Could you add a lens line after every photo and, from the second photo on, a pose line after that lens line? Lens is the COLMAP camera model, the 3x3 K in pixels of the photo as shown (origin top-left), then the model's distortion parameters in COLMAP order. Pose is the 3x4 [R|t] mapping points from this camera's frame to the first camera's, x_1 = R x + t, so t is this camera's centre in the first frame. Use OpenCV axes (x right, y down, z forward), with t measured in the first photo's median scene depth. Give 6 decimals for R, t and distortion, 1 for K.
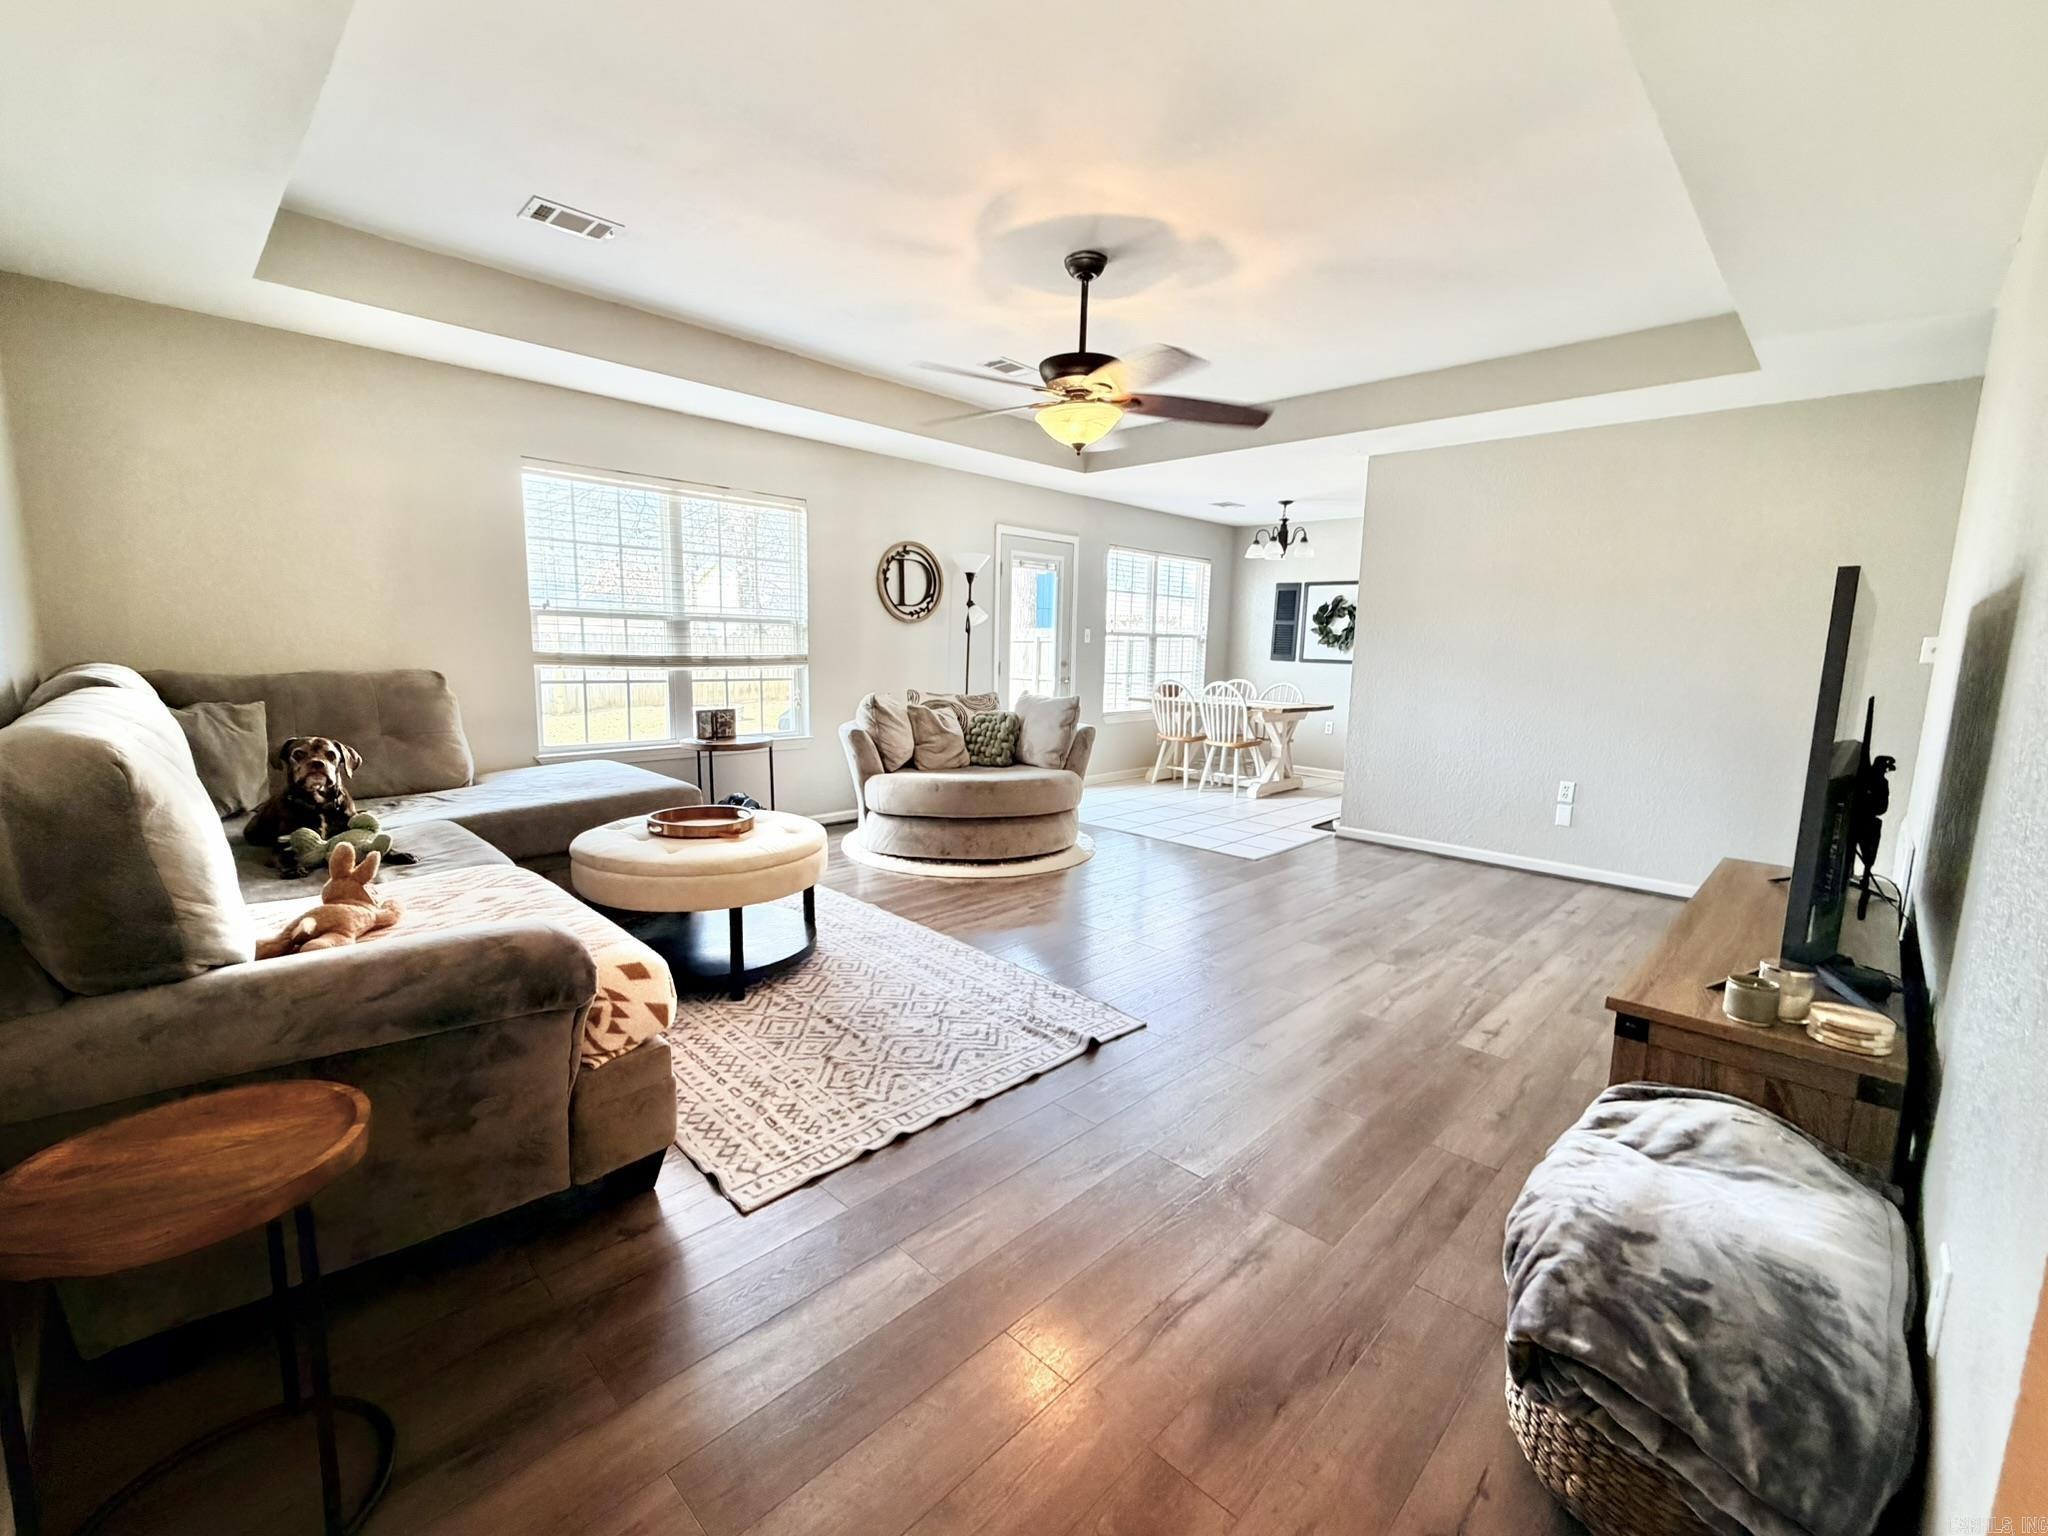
lens RADIAL K [[816.4, 0, 1024.0], [0, 816.4, 768.0], [0, 0, 1]] dist [-0.001214, 0.000364]
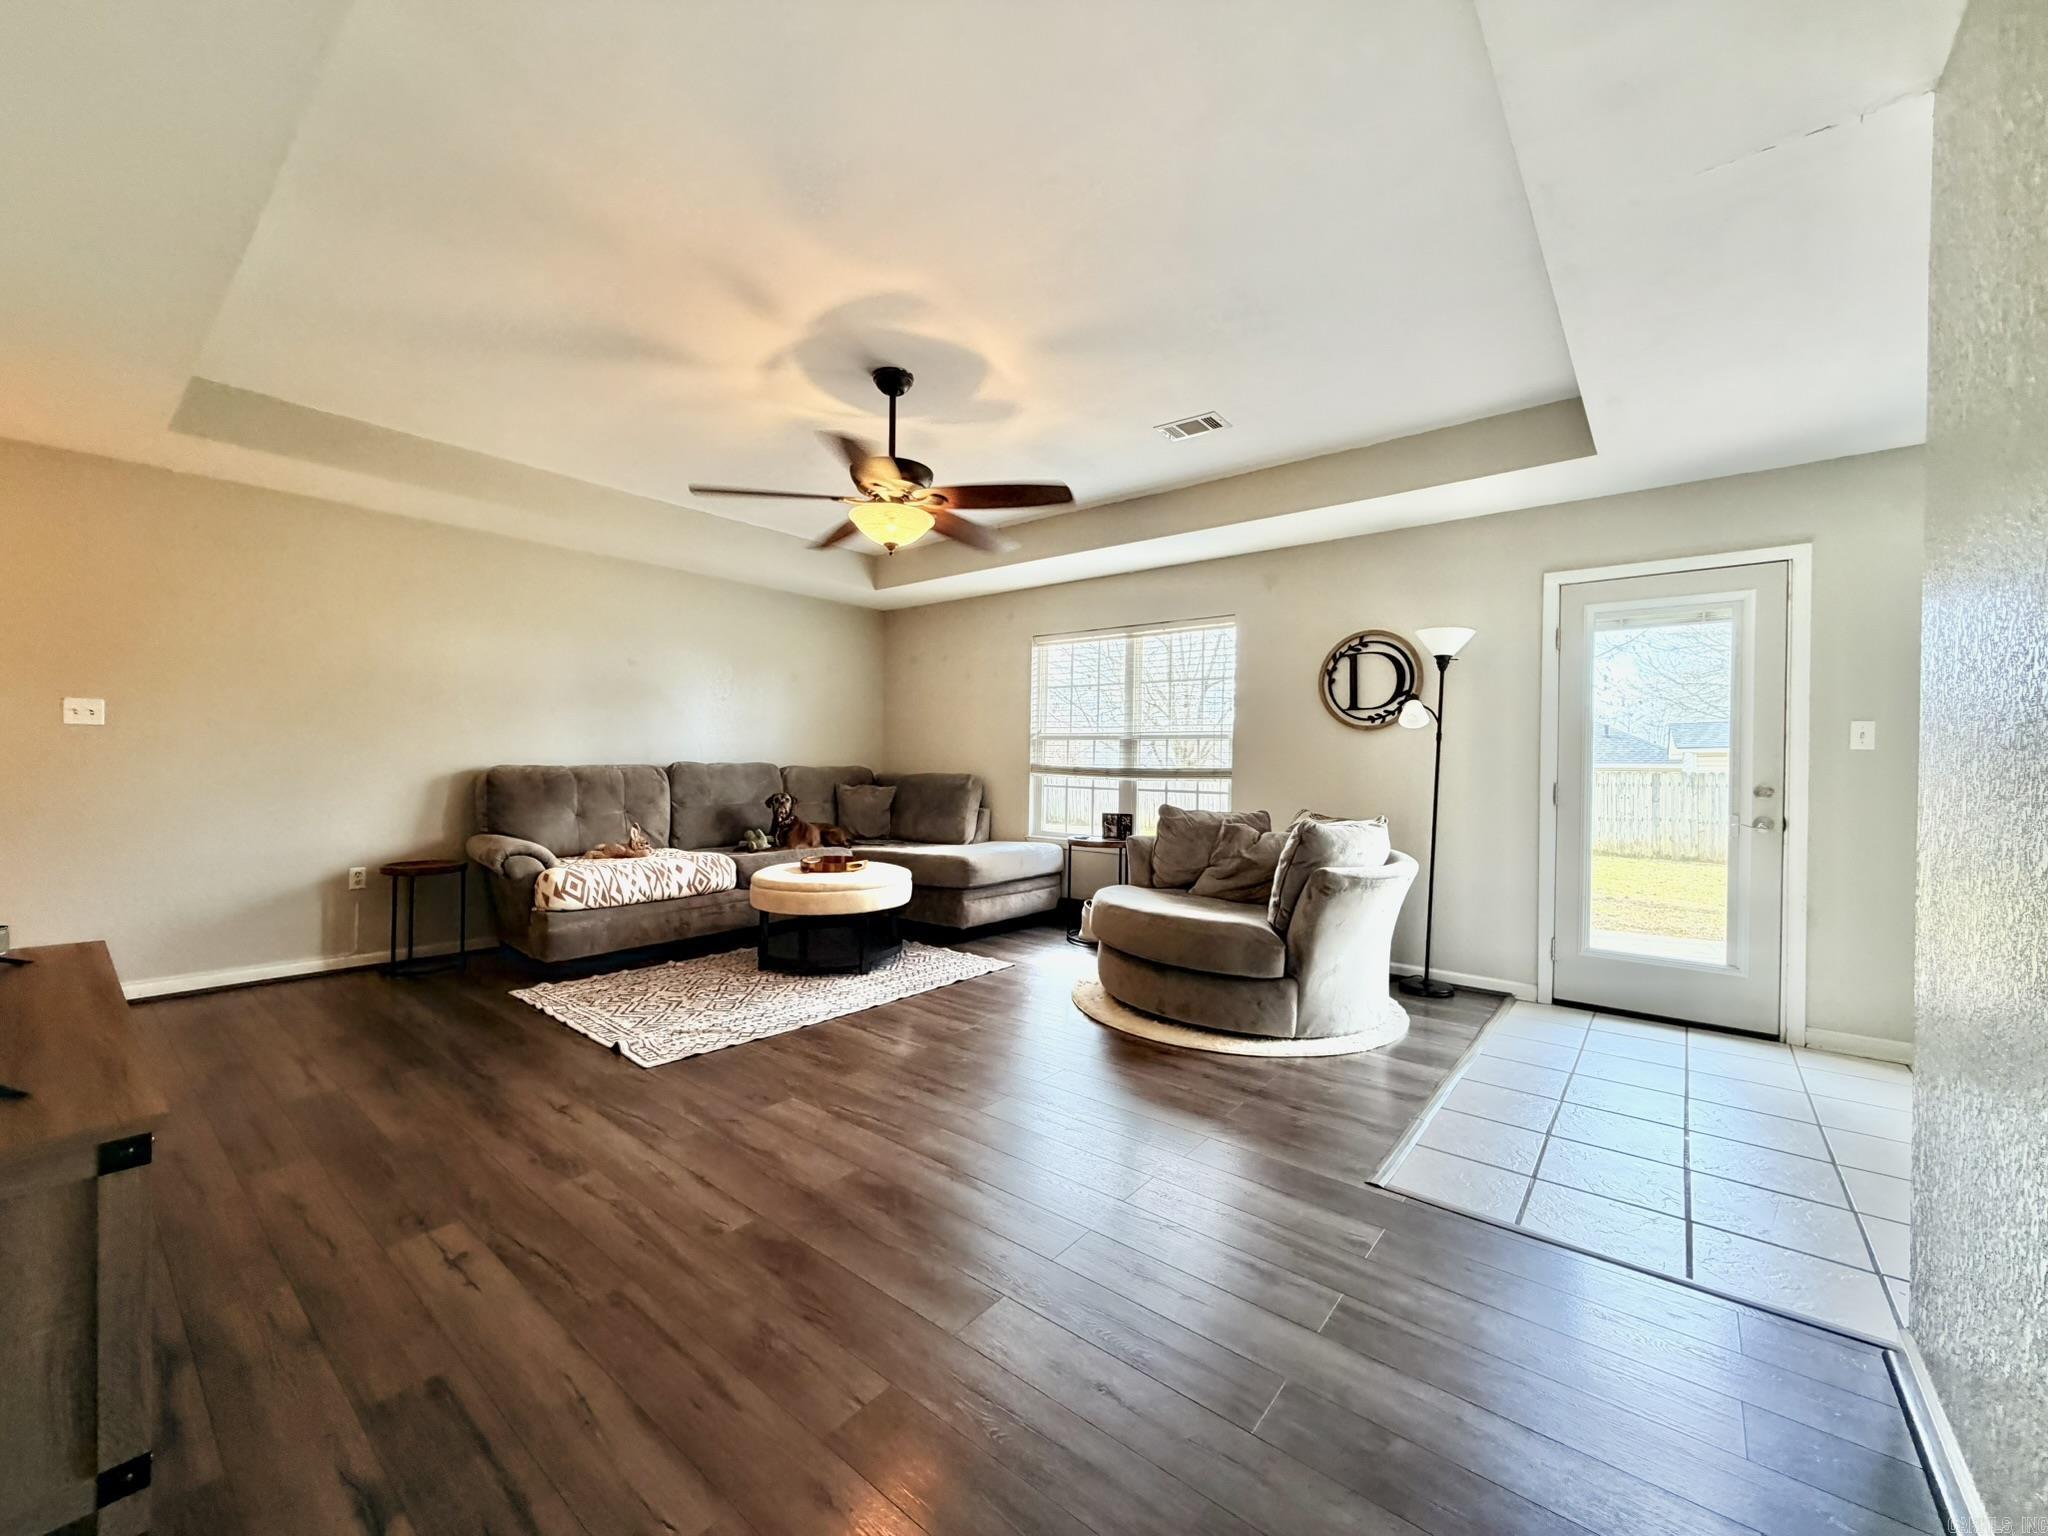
lens RADIAL K [[786.4, 0, 1024.0], [0, 786.4, 768.0], [0, 0, 1]] dist [-0.000852, -0.000056]
pose [[0.139527, -0.015838, -0.990092, 0.703869], [-0.163615, 0.985760, -0.038826, -0.070234], [0.976608, 0.167412, 0.134948, 0.709490]]
